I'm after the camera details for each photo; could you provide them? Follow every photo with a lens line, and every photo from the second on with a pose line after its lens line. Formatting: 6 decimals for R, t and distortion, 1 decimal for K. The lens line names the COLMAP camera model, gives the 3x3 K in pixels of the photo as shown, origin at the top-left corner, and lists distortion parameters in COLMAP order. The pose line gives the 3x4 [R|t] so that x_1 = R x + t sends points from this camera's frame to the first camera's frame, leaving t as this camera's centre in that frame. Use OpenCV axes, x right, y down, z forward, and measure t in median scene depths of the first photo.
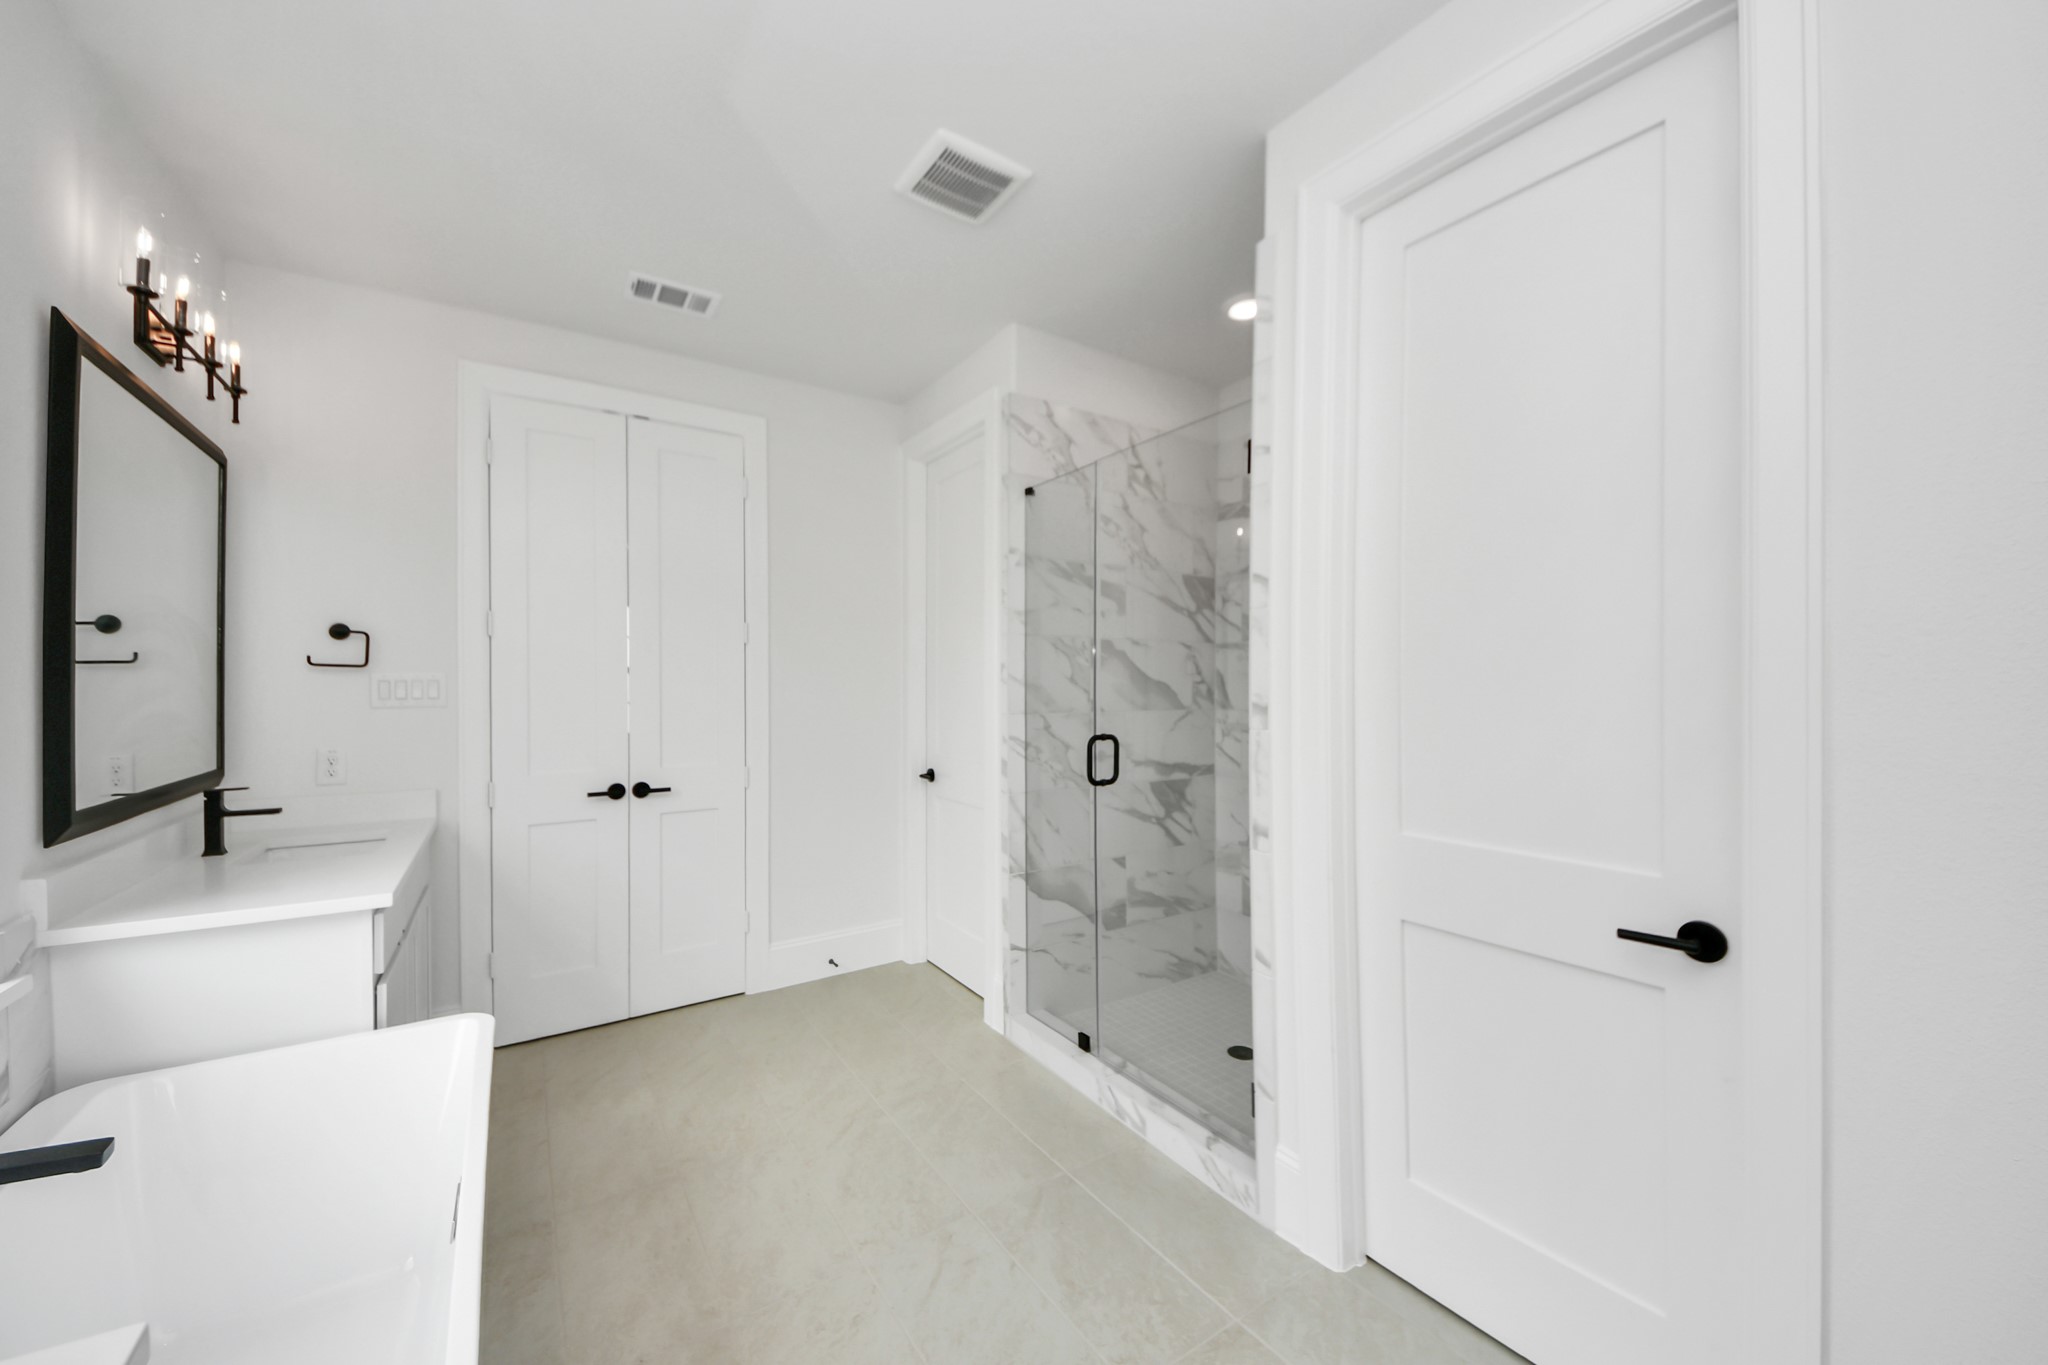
lens RADIAL K [[770.3, 0, 976.2], [0, 770.3, 695.5], [0, 0, 1]] dist [0.020306, -0.016531]
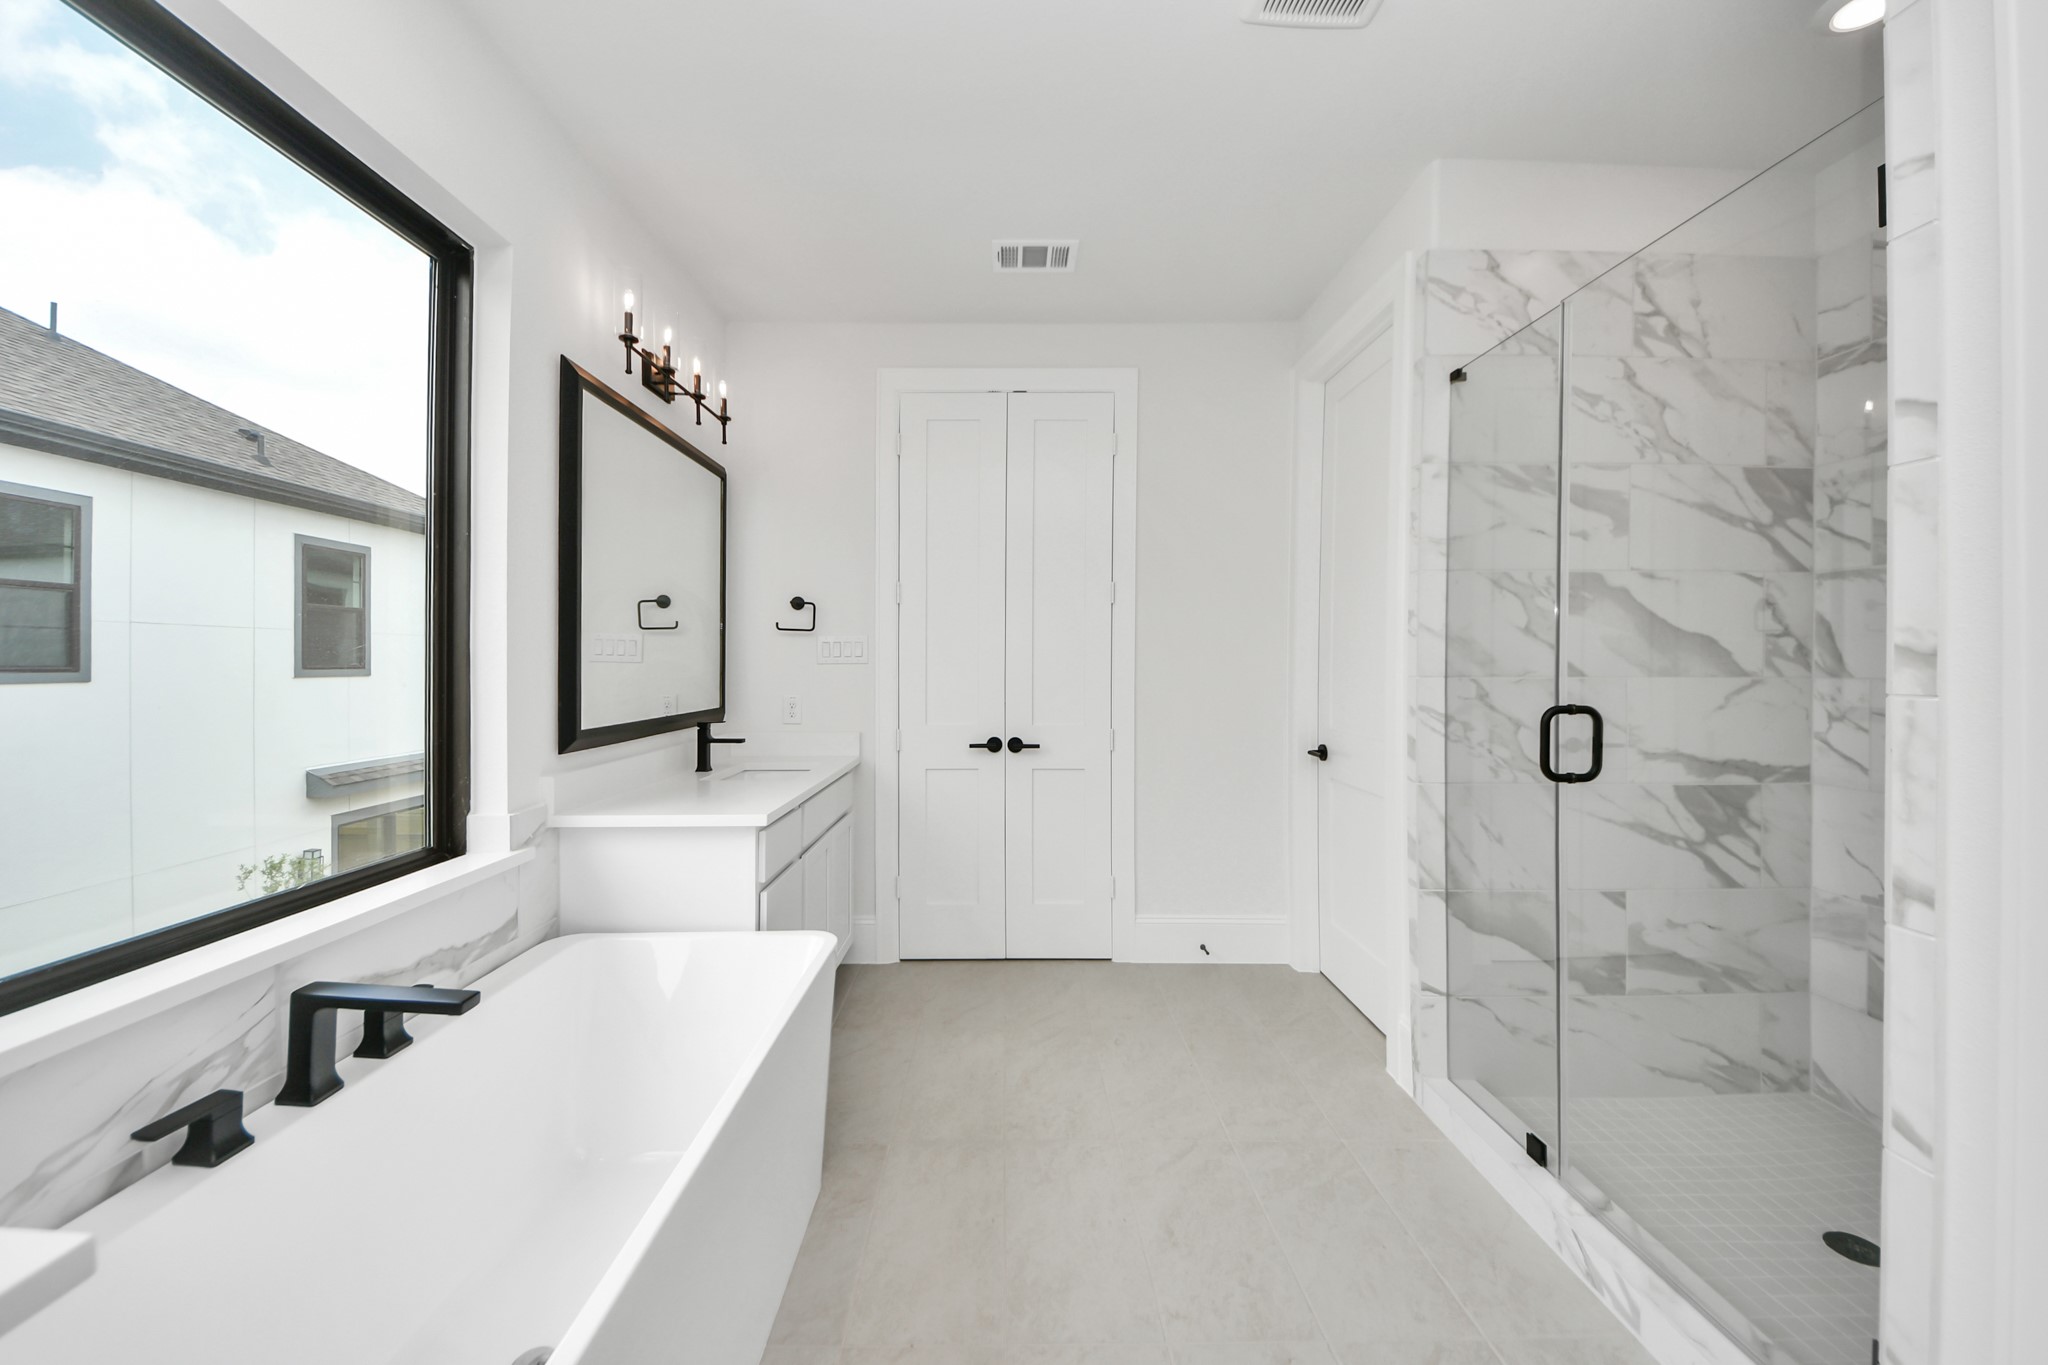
lens RADIAL K [[720.9, 0, 981.4], [0, 720.9, 668.5], [0, 0, 1]] dist [0.018892, -0.014736]
pose [[0.844867, 0.009422, -0.534893, 0.057859], [-0.011244, 0.999937, -0.000146, 0.020473], [0.534858, 0.006137, 0.844920, 0.168887]]
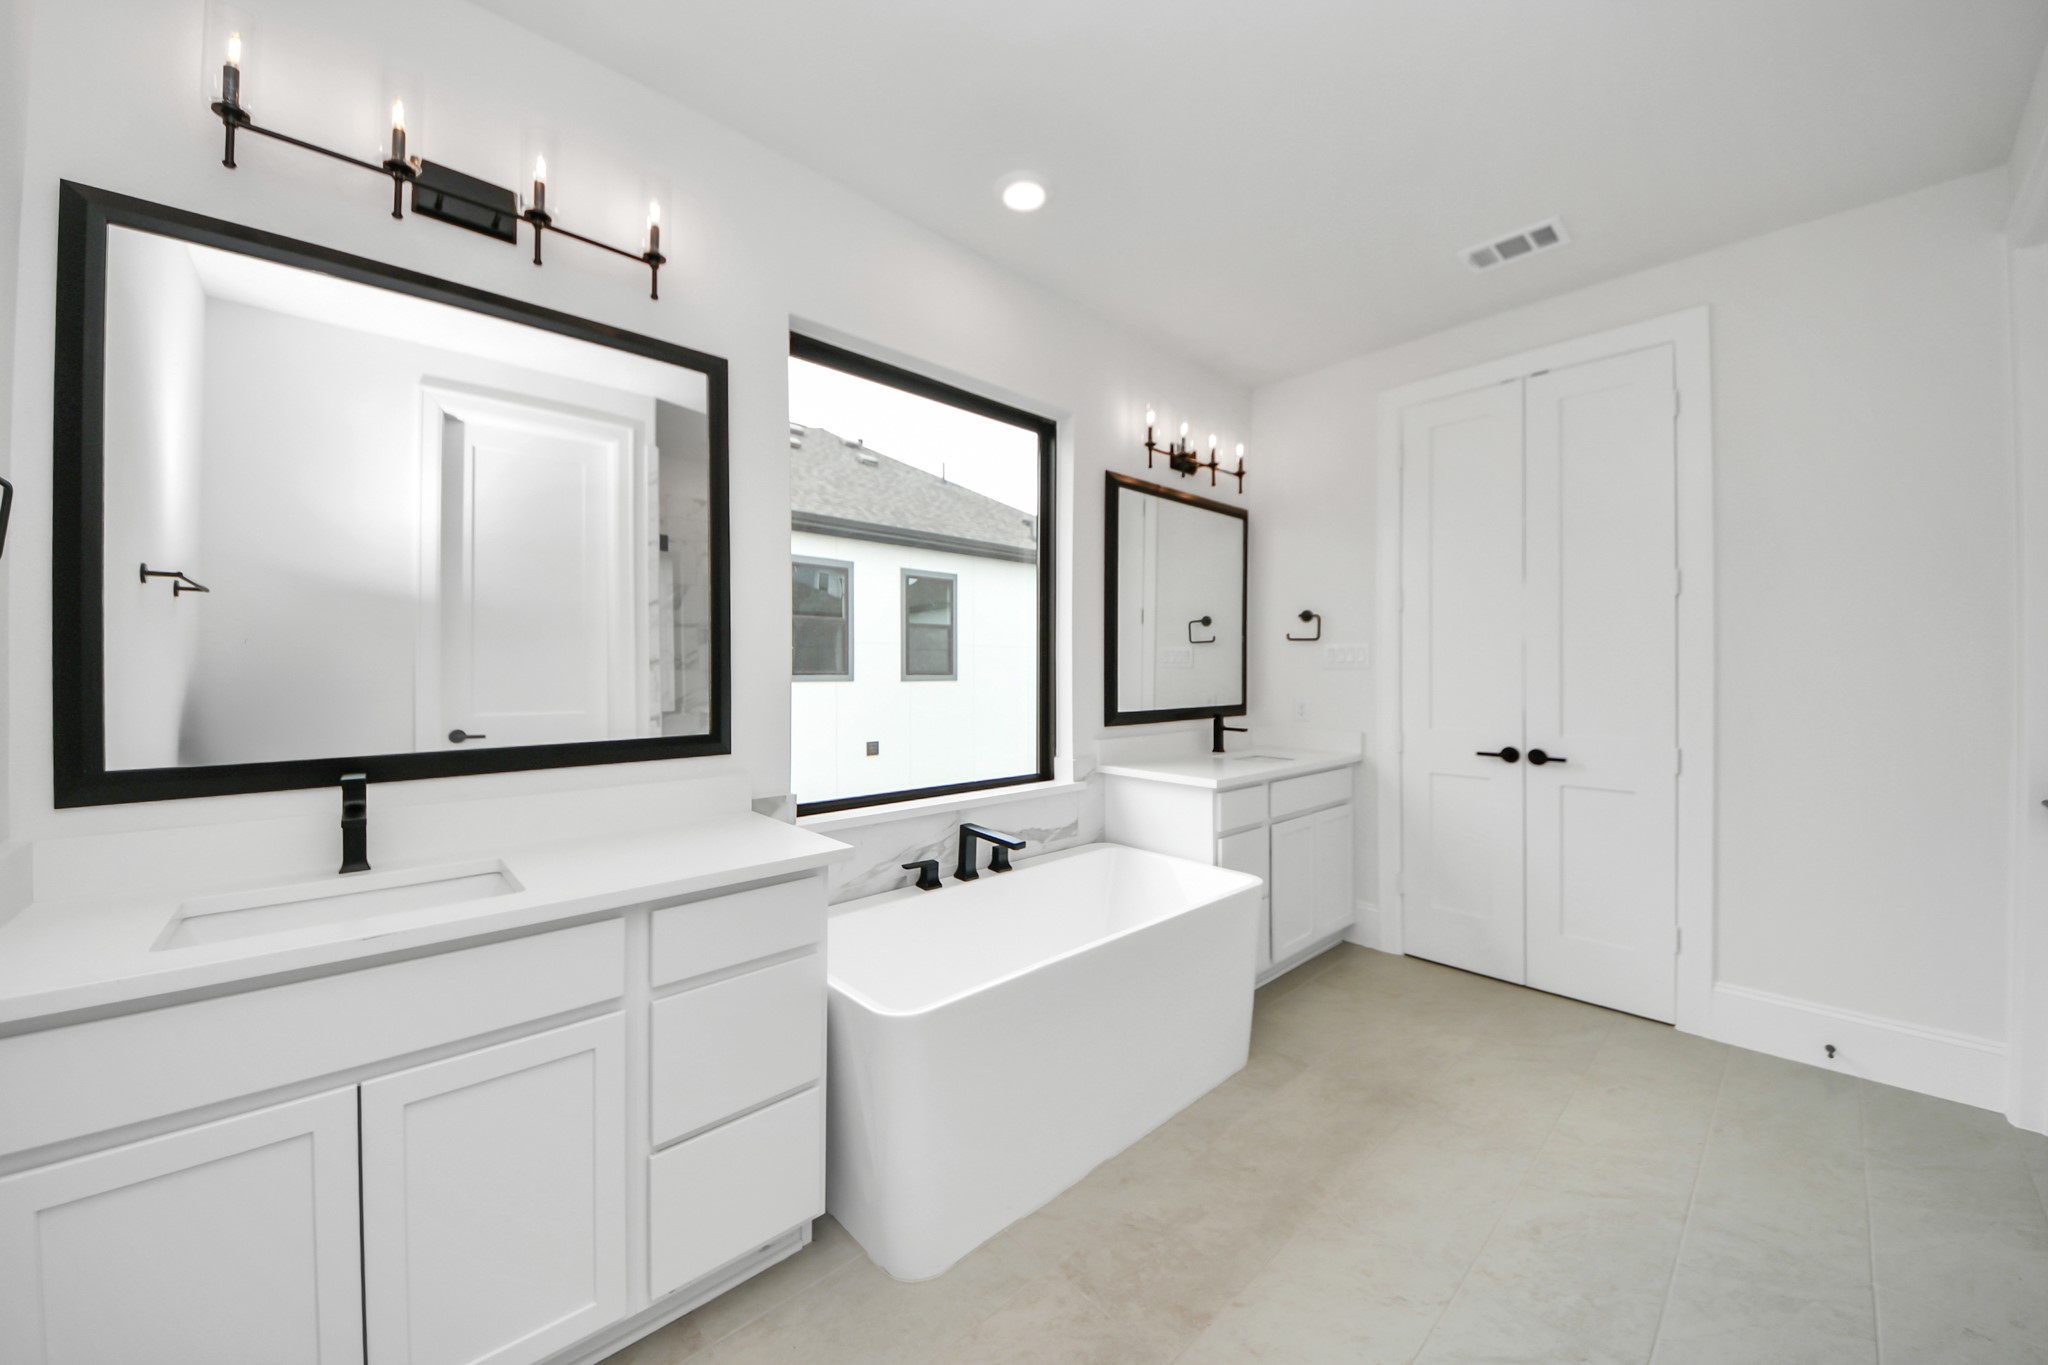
lens RADIAL K [[698.4, 0, 1024.0], [0, 698.4, 682.5], [0, 0, 1]] dist [0.016622, -0.011278]
pose [[0.188215, 0.022182, -0.981877, 0.357821], [-0.015064, 0.999693, 0.019697, 0.023094], [0.982012, 0.011084, 0.188491, 0.228610]]
